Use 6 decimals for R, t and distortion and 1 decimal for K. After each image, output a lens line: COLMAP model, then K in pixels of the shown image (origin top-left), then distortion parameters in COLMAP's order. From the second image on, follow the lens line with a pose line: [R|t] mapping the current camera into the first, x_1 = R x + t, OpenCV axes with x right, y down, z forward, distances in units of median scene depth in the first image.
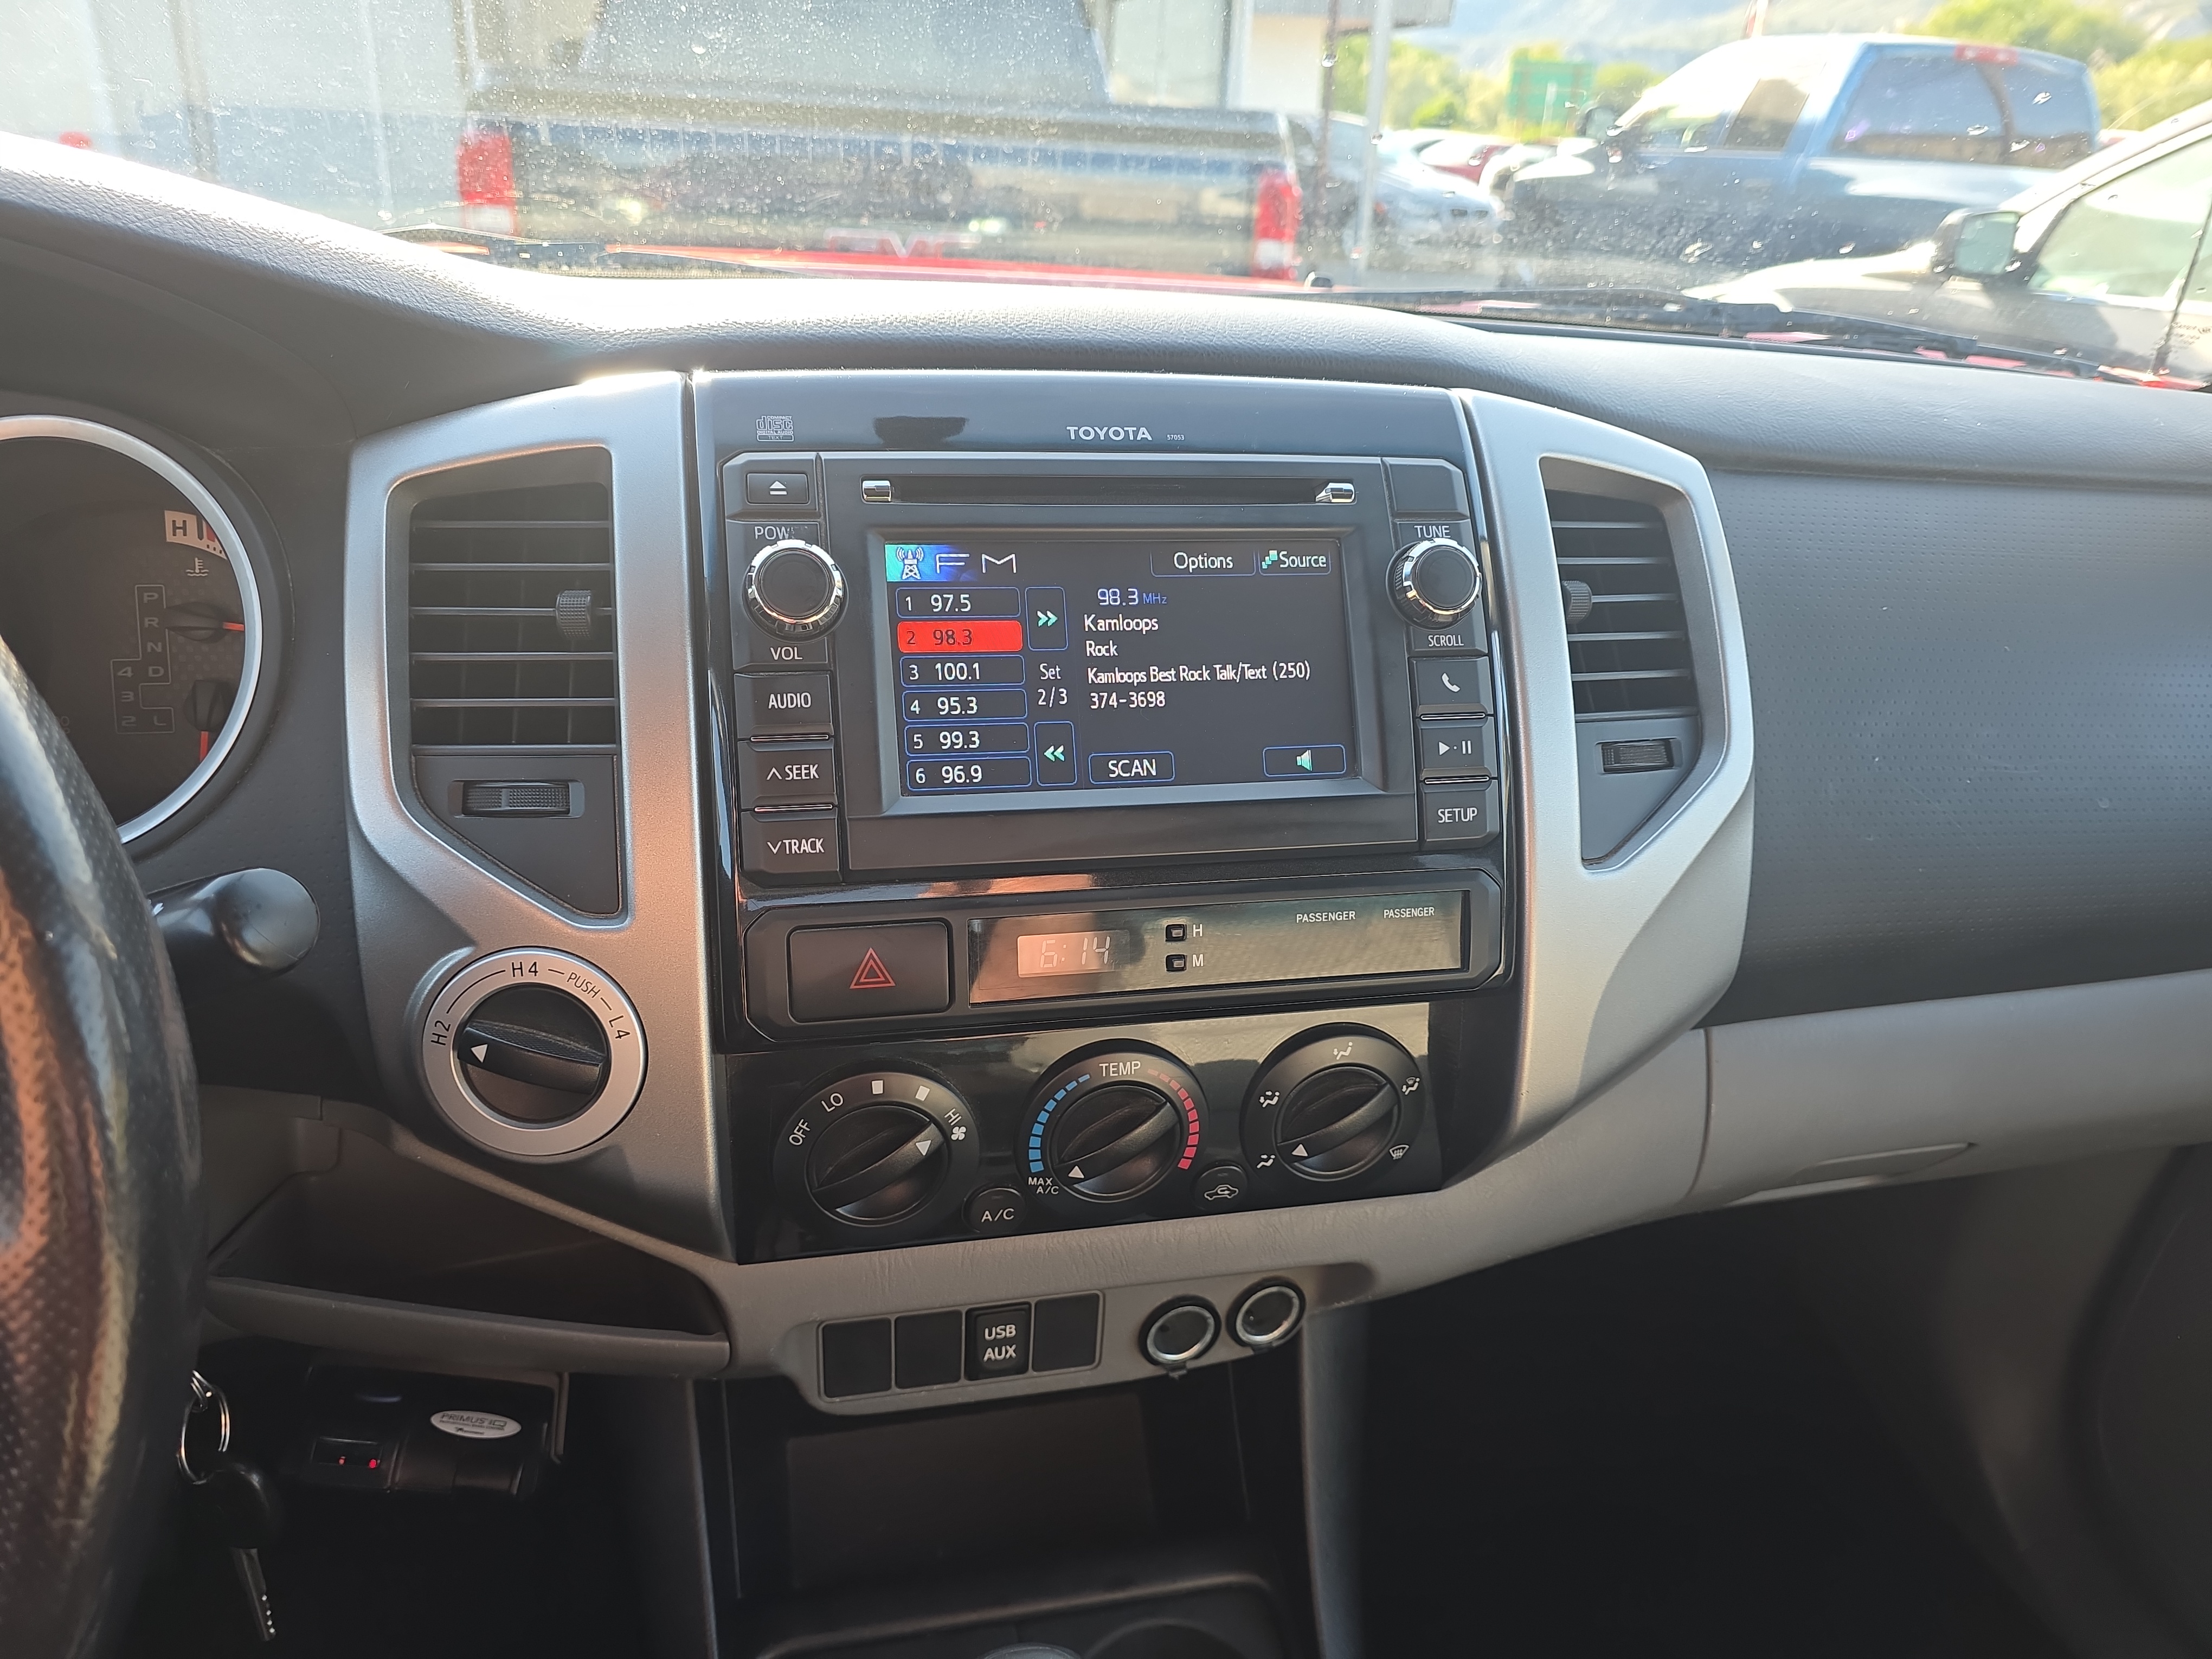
lens RADIAL K [[1508.4, 0, 1104.6], [0, 1508.4, 843.4], [0, 0, 1]] dist [0.085758, -0.116092]
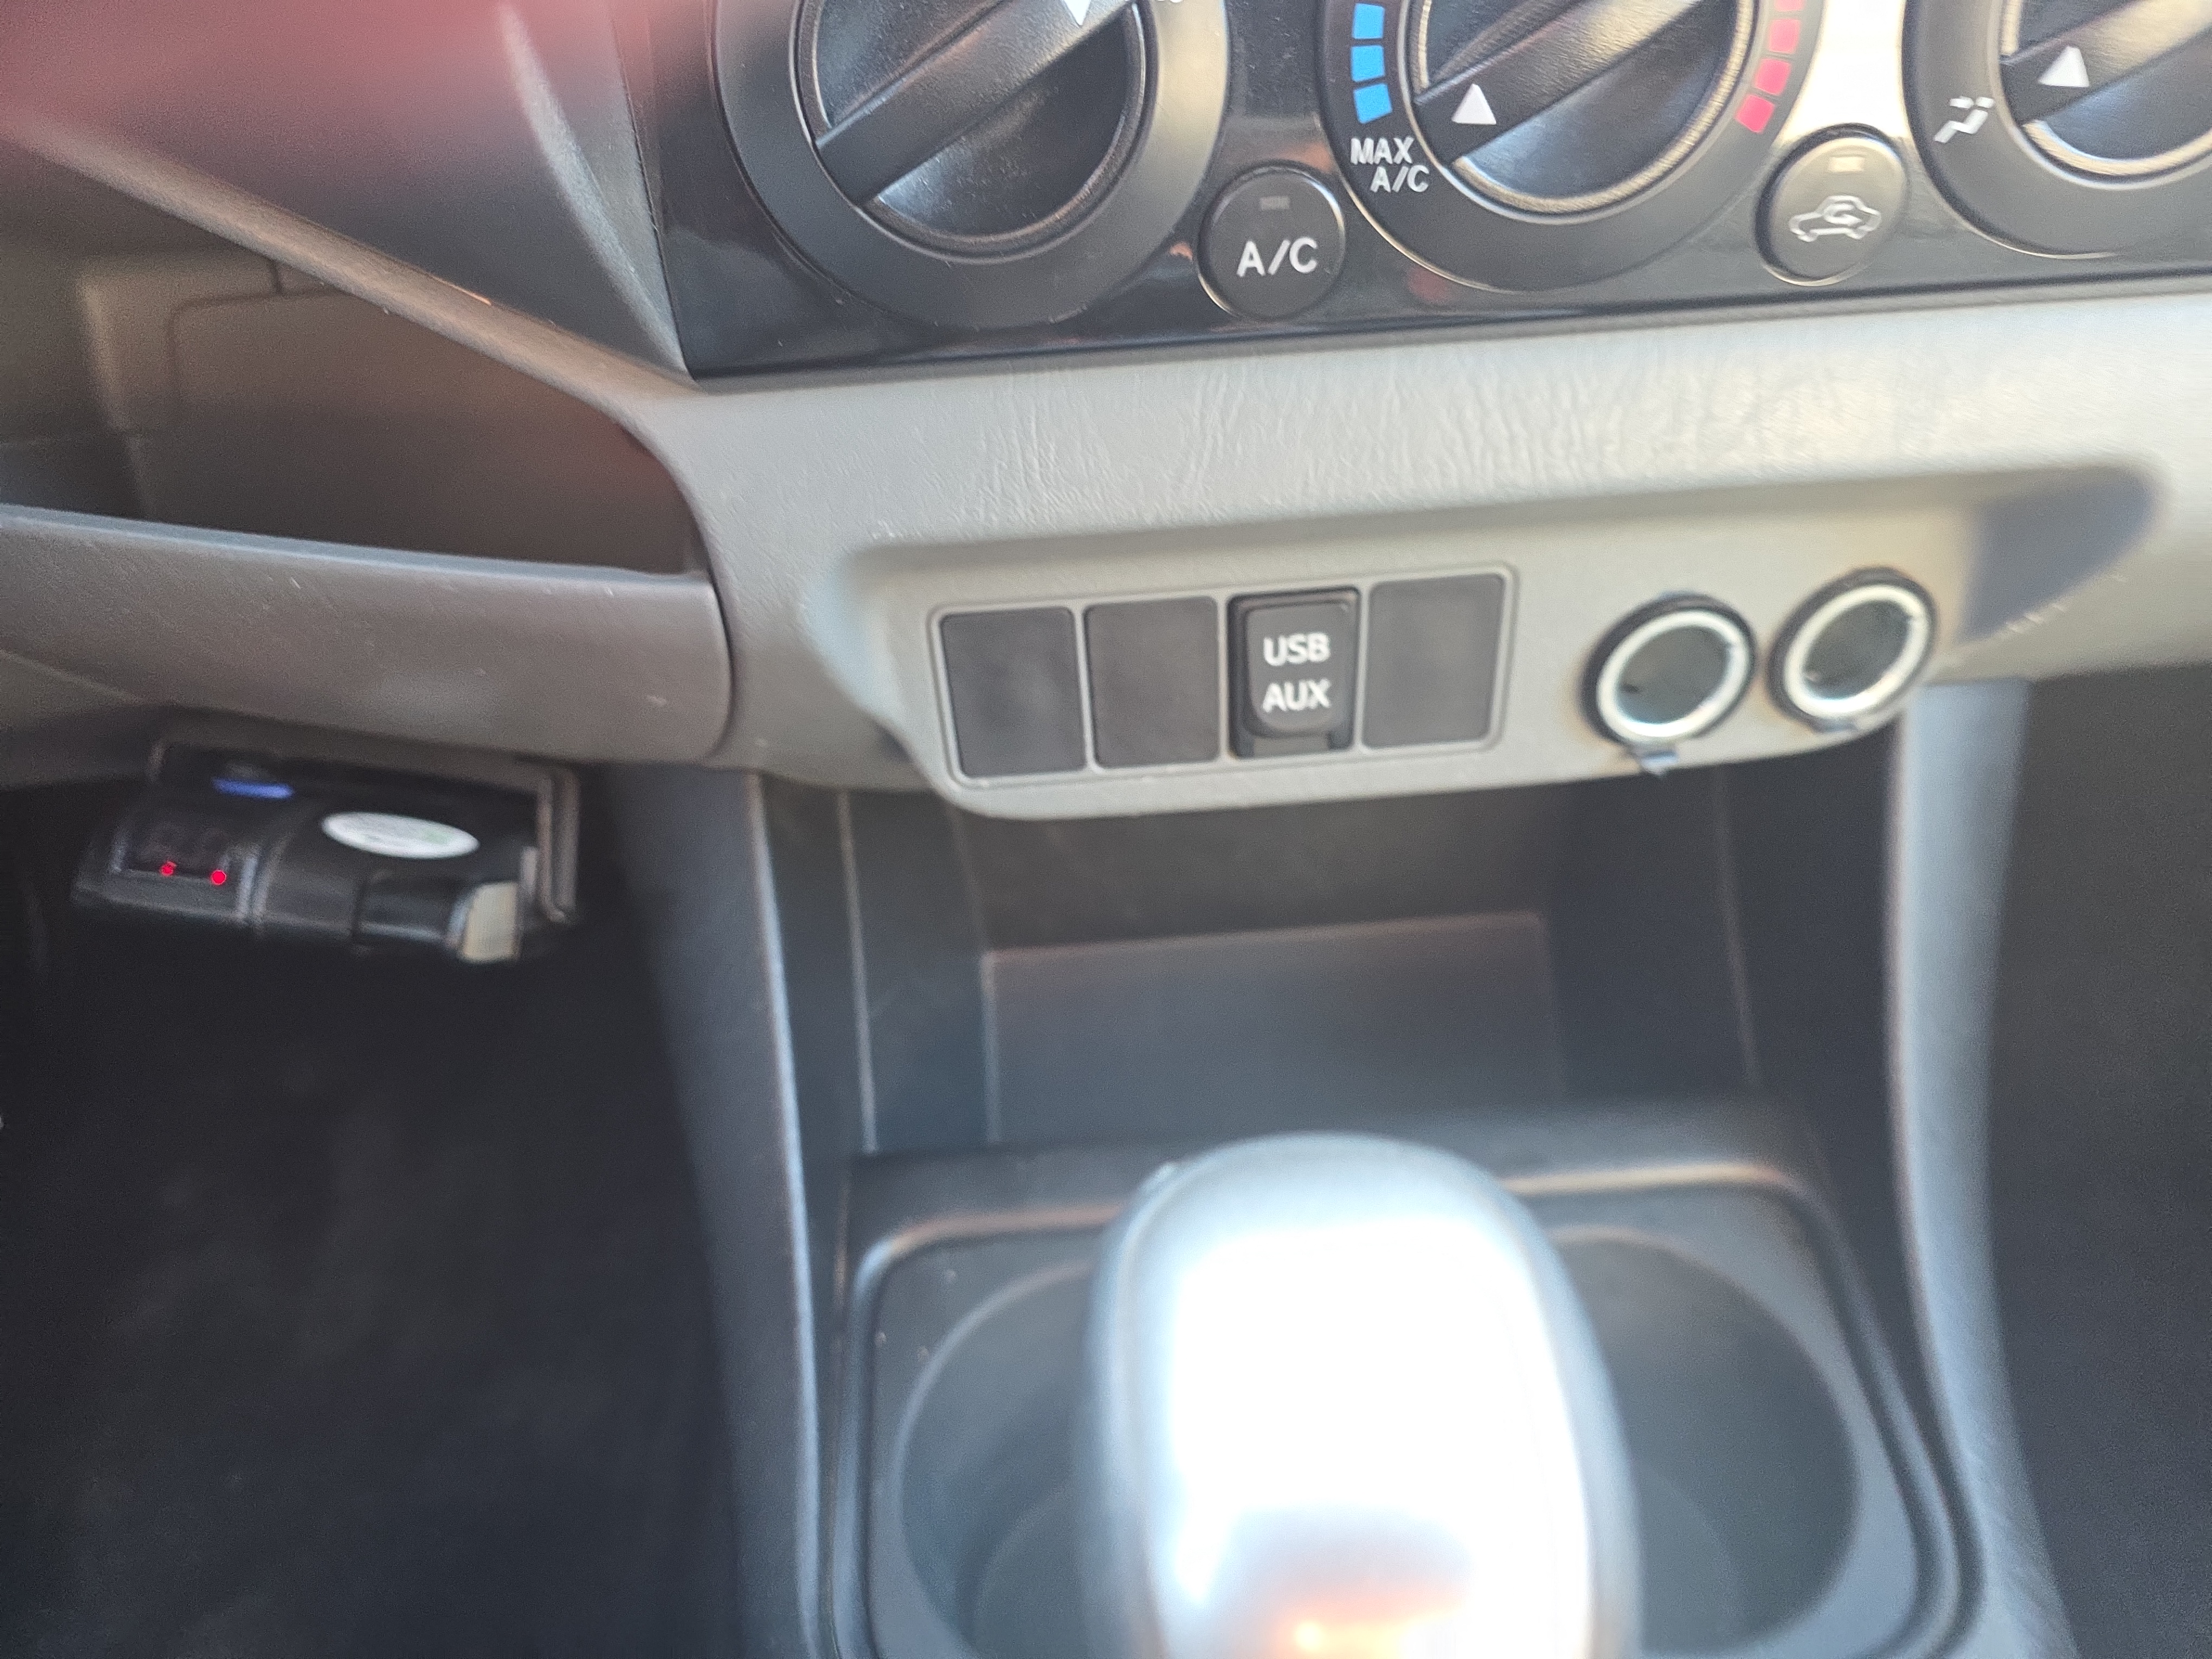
lens RADIAL K [[1523.5, 0, 1124.3], [0, 1523.5, 821.3], [0, 0, 1]] dist [0.018650, -0.052363]
pose [[0.979139, 0.009463, -0.202972, -0.027086], [0.025172, 0.985572, 0.167376, 0.348698], [0.201627, -0.168994, 0.964773, 0.602682]]
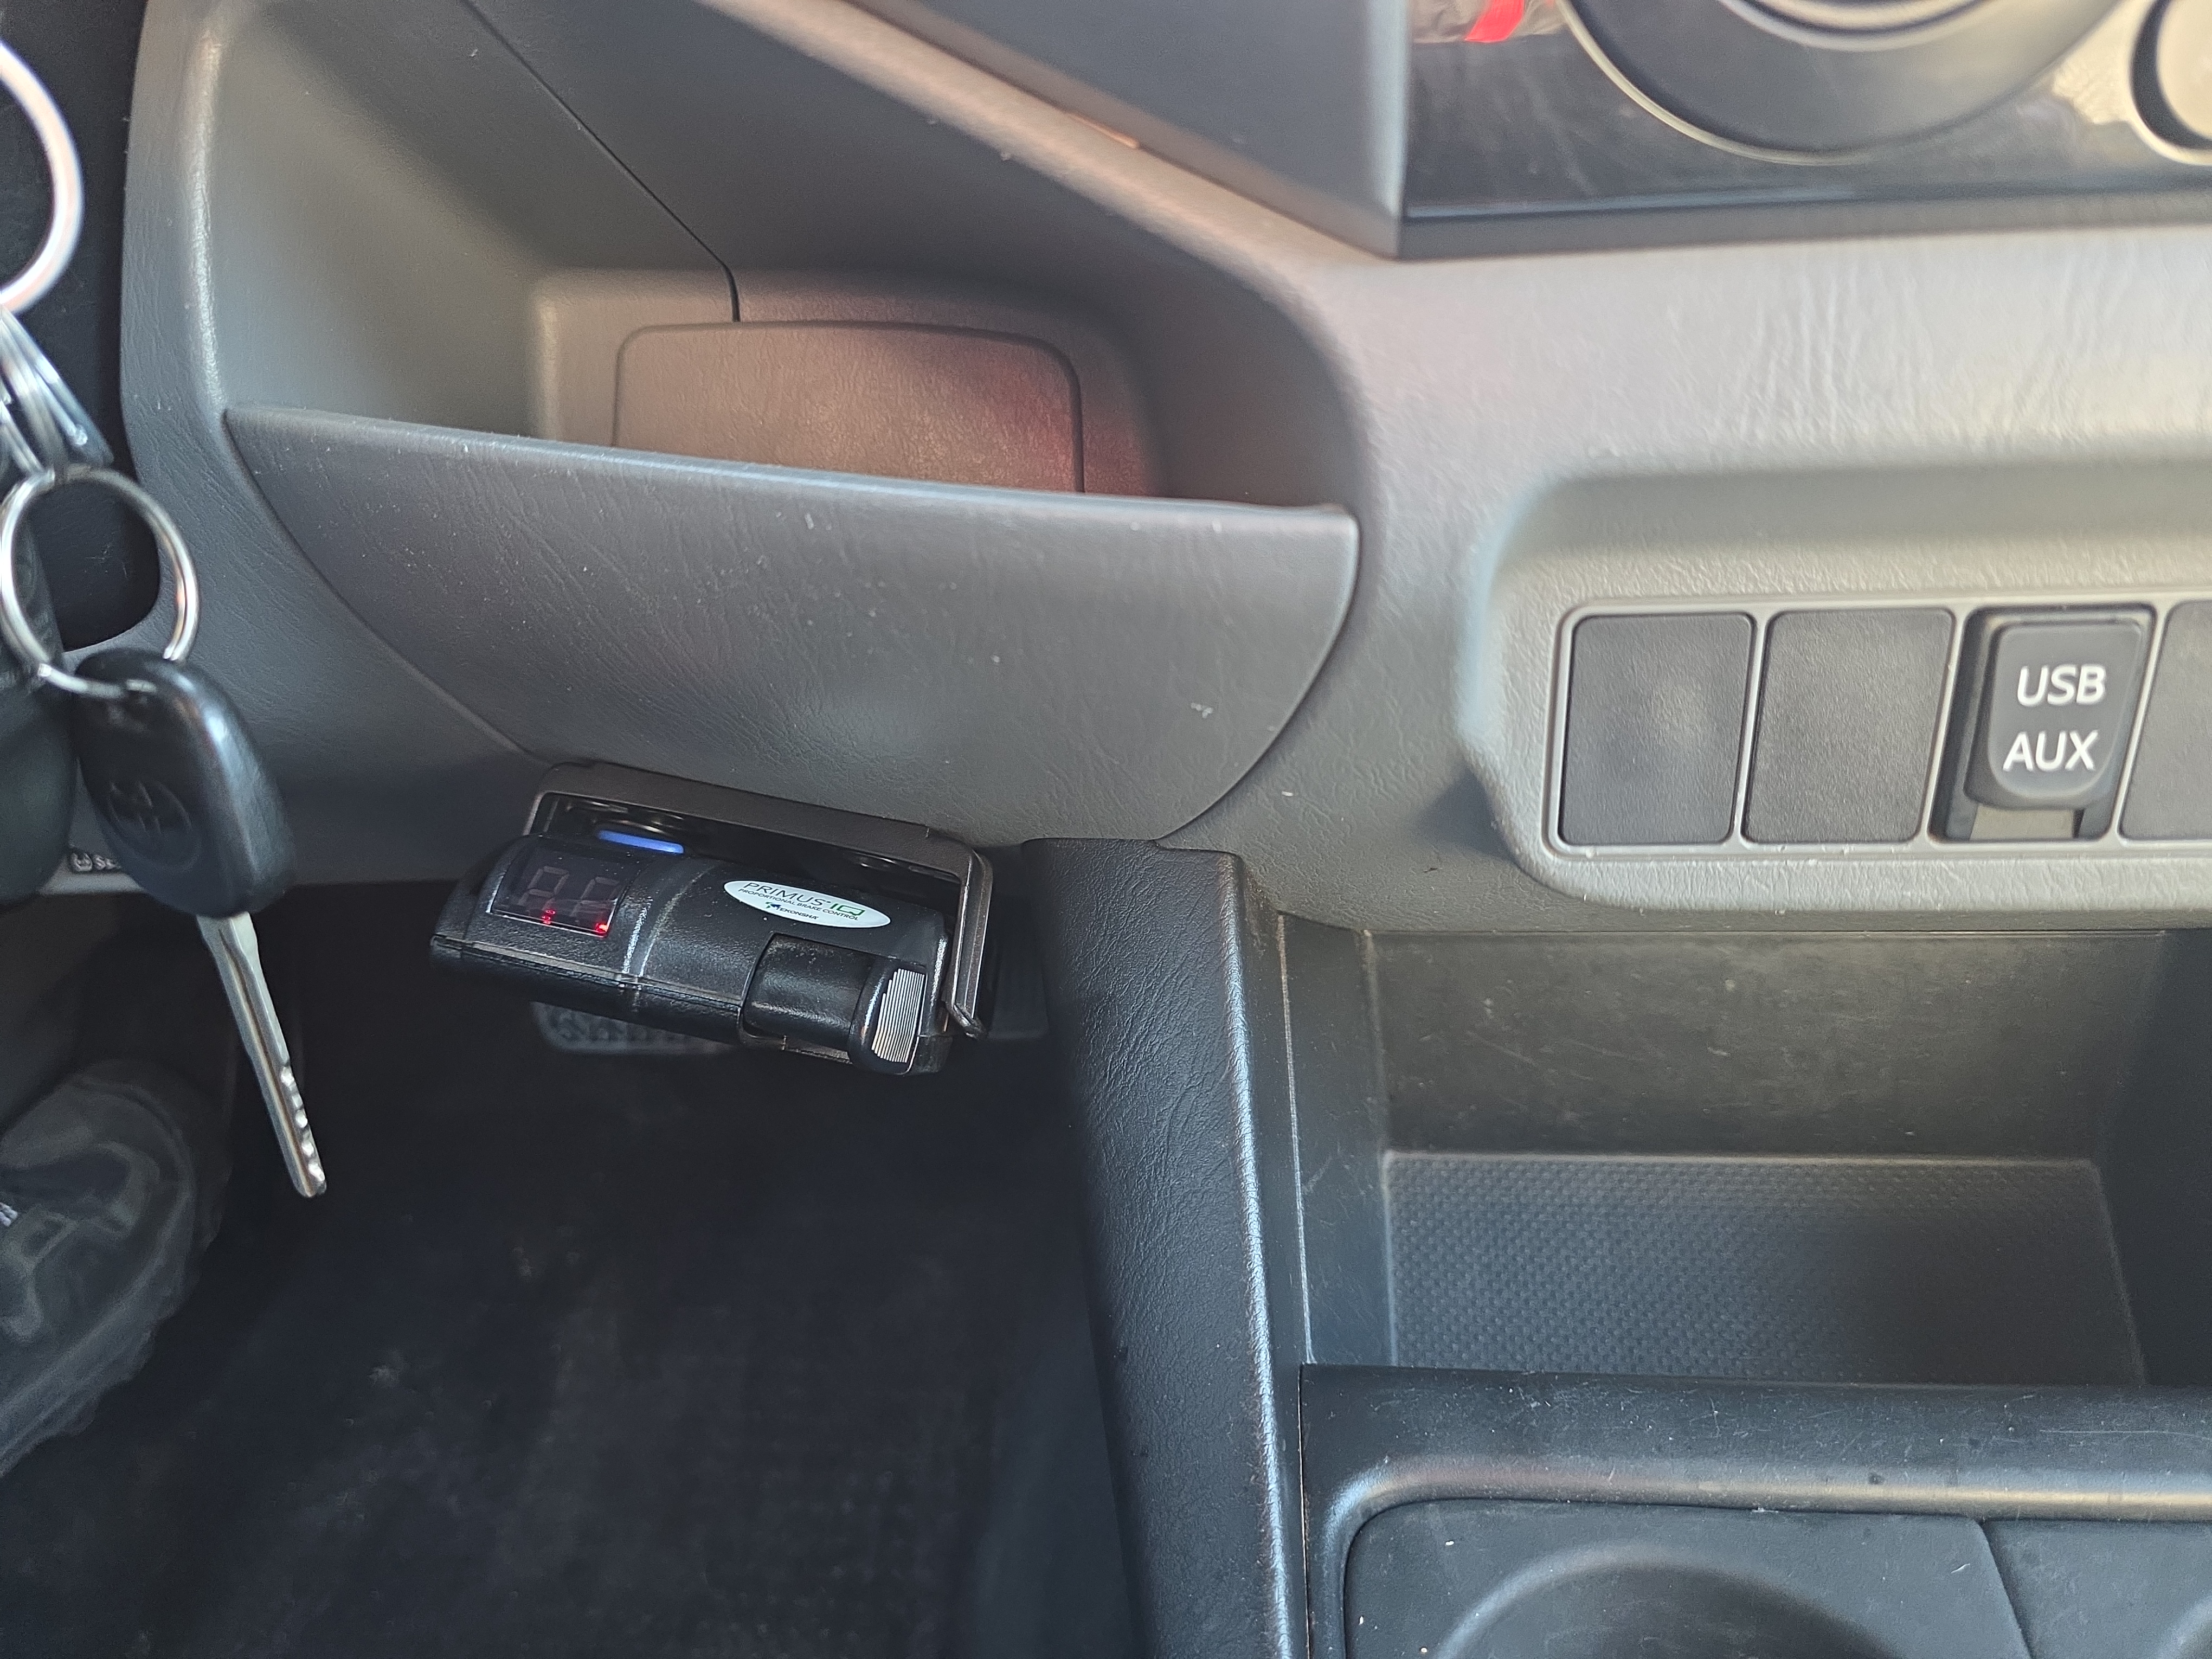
lens RADIAL K [[1514.8, 0, 1106.0], [0, 1514.8, 829.5], [0, 0, 1]] dist [0.020092, -0.040732]
pose [[0.947041, 0.028620, -0.319835, -0.200774], [-0.035329, 0.999260, -0.015193, 0.440703], [0.319164, 0.025688, 0.947351, 0.693906]]
